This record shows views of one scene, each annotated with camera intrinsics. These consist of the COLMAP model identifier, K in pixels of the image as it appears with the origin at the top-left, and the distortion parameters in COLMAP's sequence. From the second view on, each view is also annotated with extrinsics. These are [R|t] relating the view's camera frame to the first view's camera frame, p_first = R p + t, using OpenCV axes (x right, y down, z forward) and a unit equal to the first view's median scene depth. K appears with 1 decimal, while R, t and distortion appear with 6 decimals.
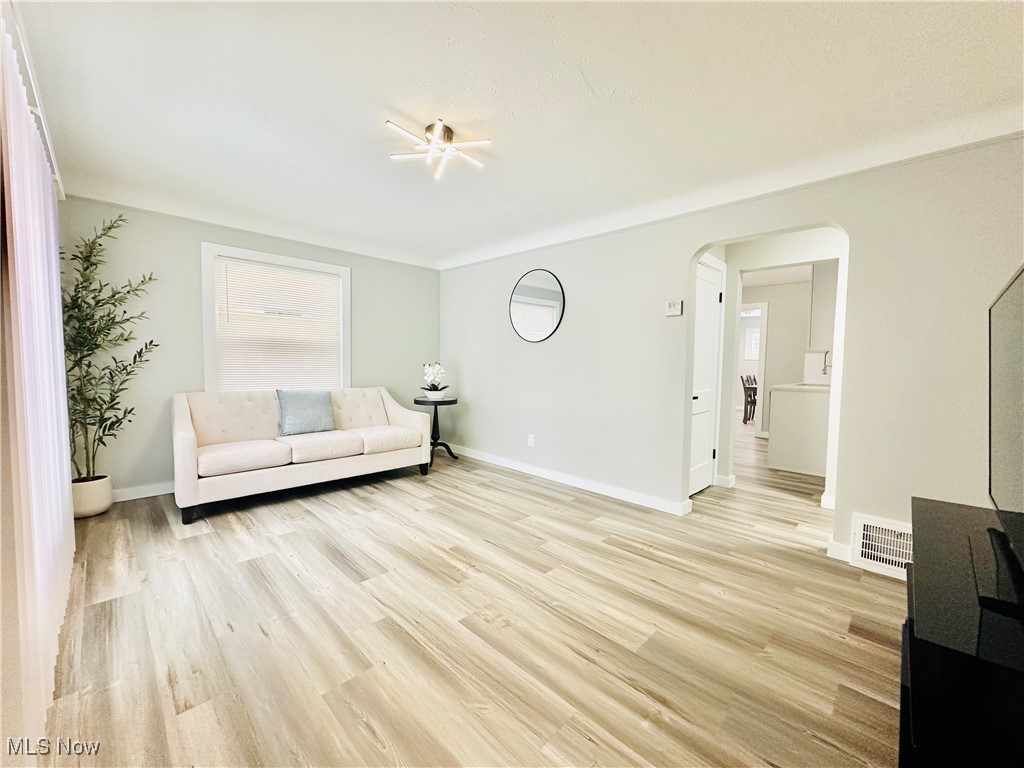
lens RADIAL K [[405.1, 0, 513.3], [0, 405.1, 383.4], [0, 0, 1]] dist [-0.001255, 0.000435]
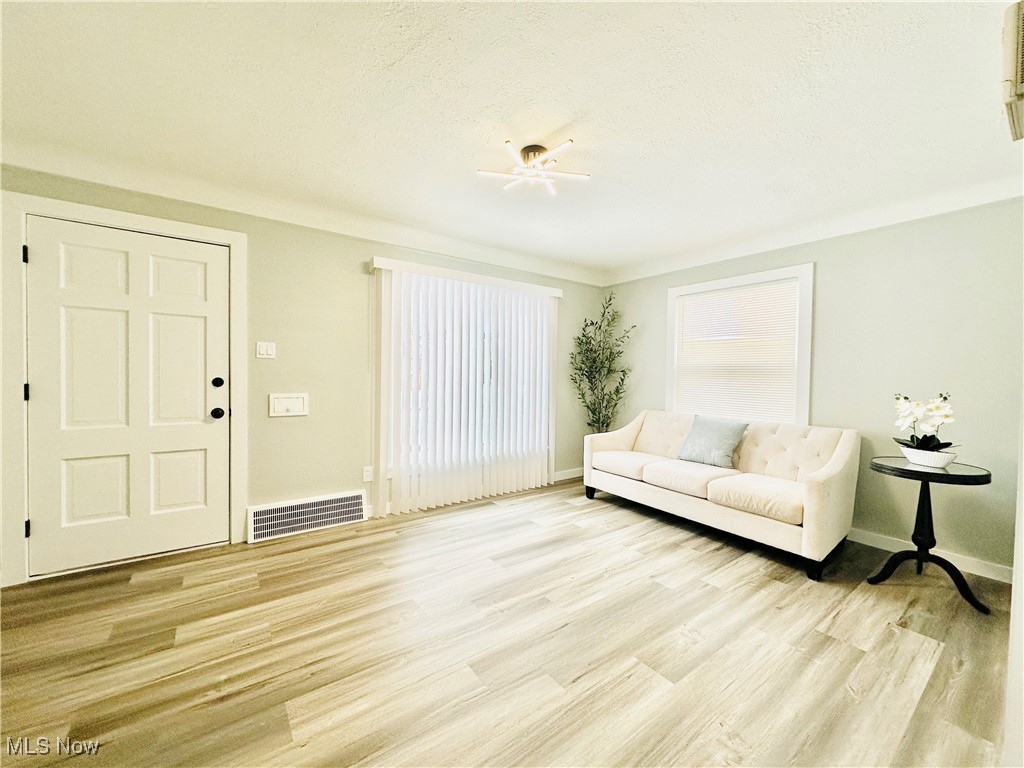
lens RADIAL K [[405.1, 0, 513.3], [0, 405.1, 383.4], [0, 0, 1]] dist [-0.001255, 0.000435]
pose [[-0.164976, 0.002574, -0.986294, 0.729722], [-0.067606, 0.997615, 0.013912, -0.066839], [0.983978, 0.068974, -0.164409, 1.052698]]
